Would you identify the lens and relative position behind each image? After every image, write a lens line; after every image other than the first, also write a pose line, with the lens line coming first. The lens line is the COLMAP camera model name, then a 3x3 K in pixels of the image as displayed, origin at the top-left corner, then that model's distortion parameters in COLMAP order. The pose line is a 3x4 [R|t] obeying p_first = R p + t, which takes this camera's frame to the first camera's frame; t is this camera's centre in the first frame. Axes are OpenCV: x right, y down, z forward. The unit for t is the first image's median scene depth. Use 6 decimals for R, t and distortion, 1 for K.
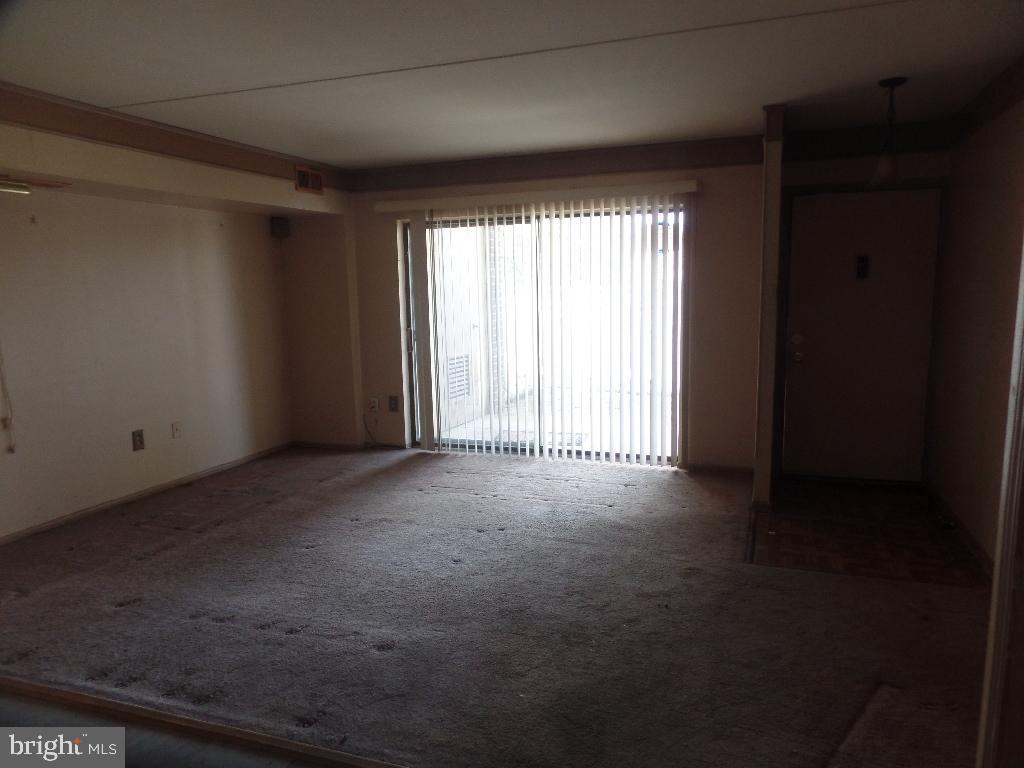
lens RADIAL K [[709.4, 0, 517.0], [0, 709.4, 388.0], [0, 0, 1]] dist [0.001846, 0.014528]
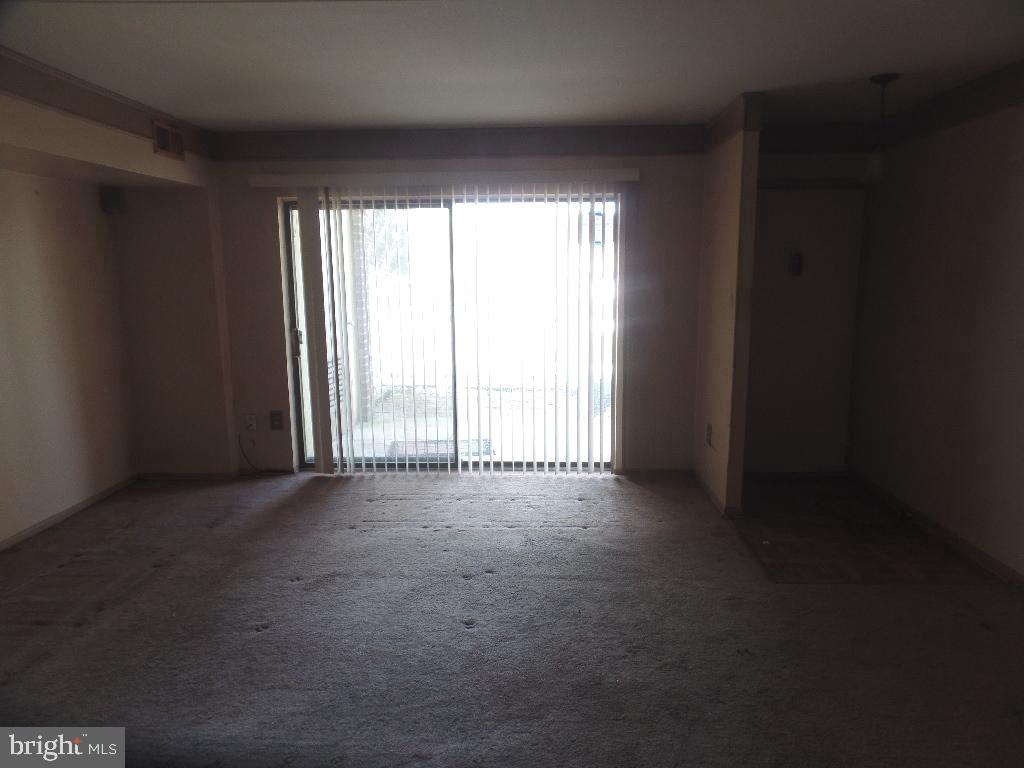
lens RADIAL K [[709.4, 0, 509.2], [0, 709.4, 382.5], [0, 0, 1]] dist [0.001846, 0.014528]
pose [[0.951941, -0.037030, 0.304034, -0.194835], [0.034012, 0.999306, 0.015217, -0.028993], [-0.304386, -0.004145, 0.952540, 0.151491]]
